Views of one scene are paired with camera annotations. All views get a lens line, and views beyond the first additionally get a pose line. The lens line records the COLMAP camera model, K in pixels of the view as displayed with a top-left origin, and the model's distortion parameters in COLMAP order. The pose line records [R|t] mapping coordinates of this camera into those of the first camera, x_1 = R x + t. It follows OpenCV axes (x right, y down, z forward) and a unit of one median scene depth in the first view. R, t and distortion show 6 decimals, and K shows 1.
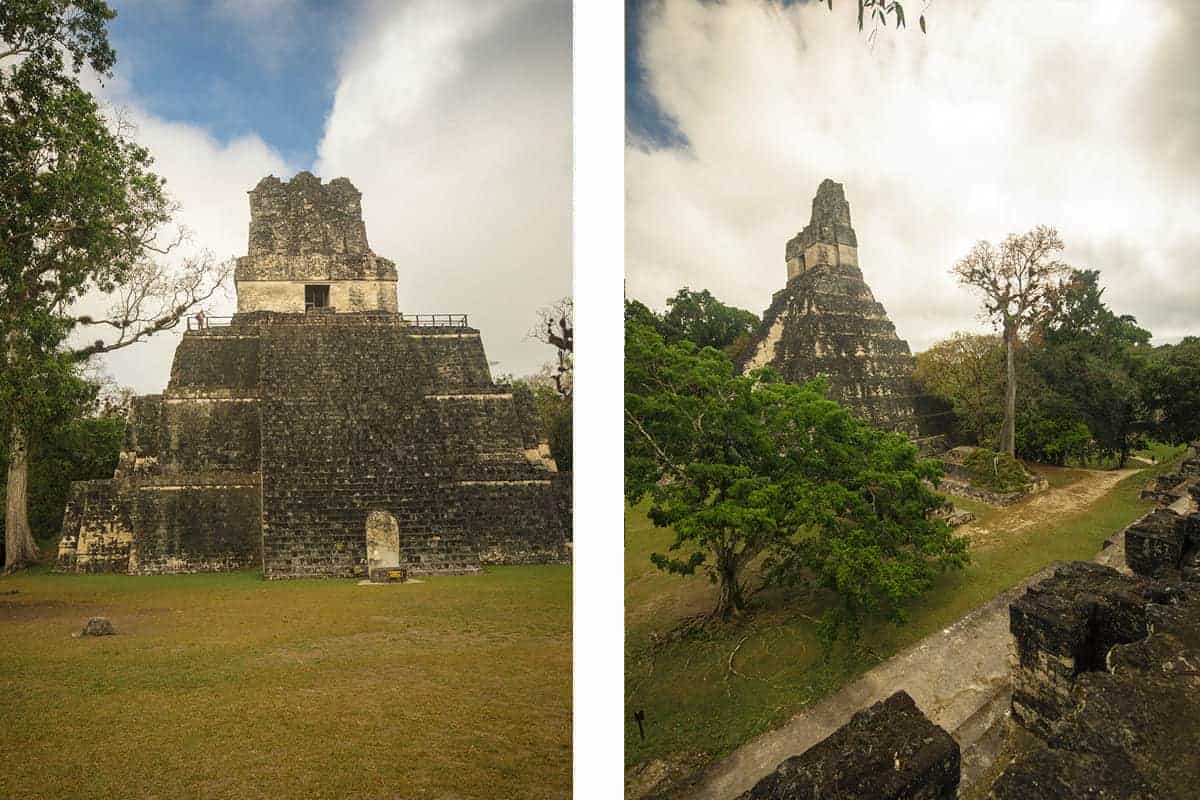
lens RADIAL K [[919.8, 0, 600.2], [0, 919.8, 398.7], [0, 0, 1]] dist [-0.017333, -0.004826]
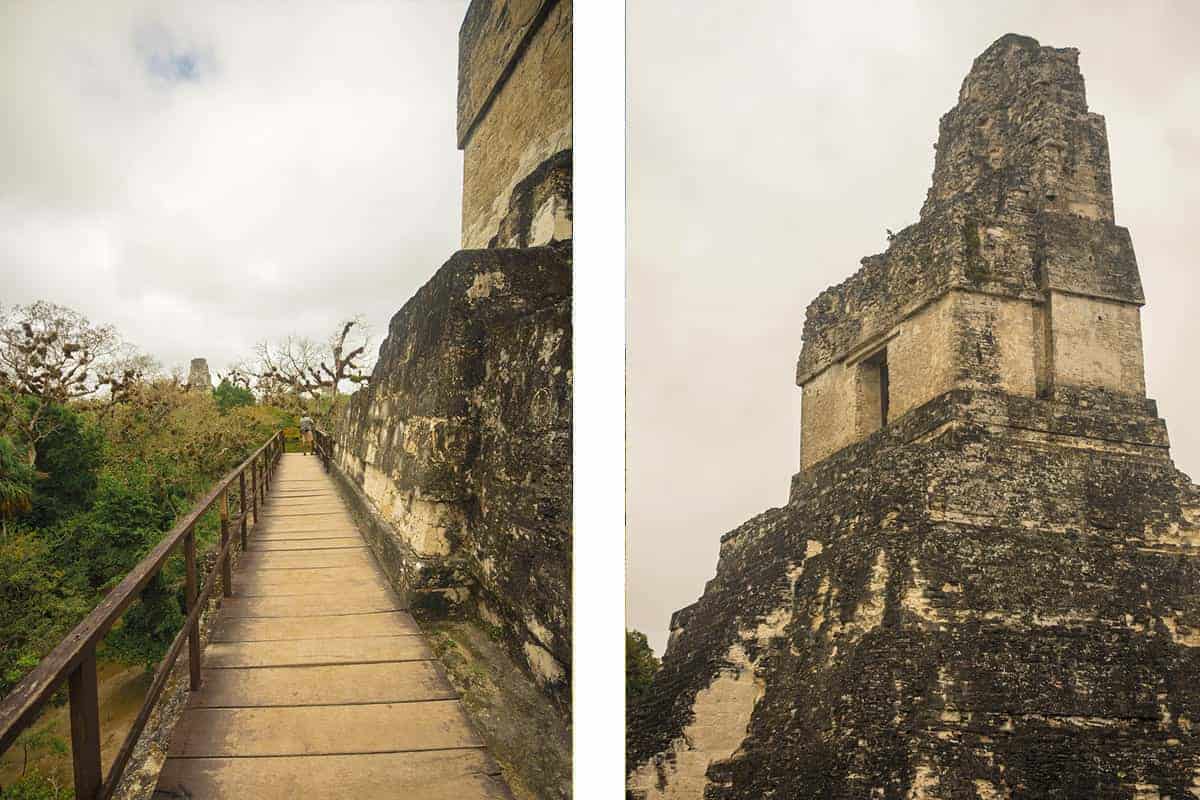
lens RADIAL K [[919.8, 0, 600.0], [0, 919.8, 402.1], [0, 0, 1]] dist [-0.017333, -0.004826]
pose [[0.957195, 0.001123, -0.289440, 0.220248], [-0.000150, 0.999994, 0.003382, -0.144610], [0.289442, -0.003194, 0.957190, 0.754415]]
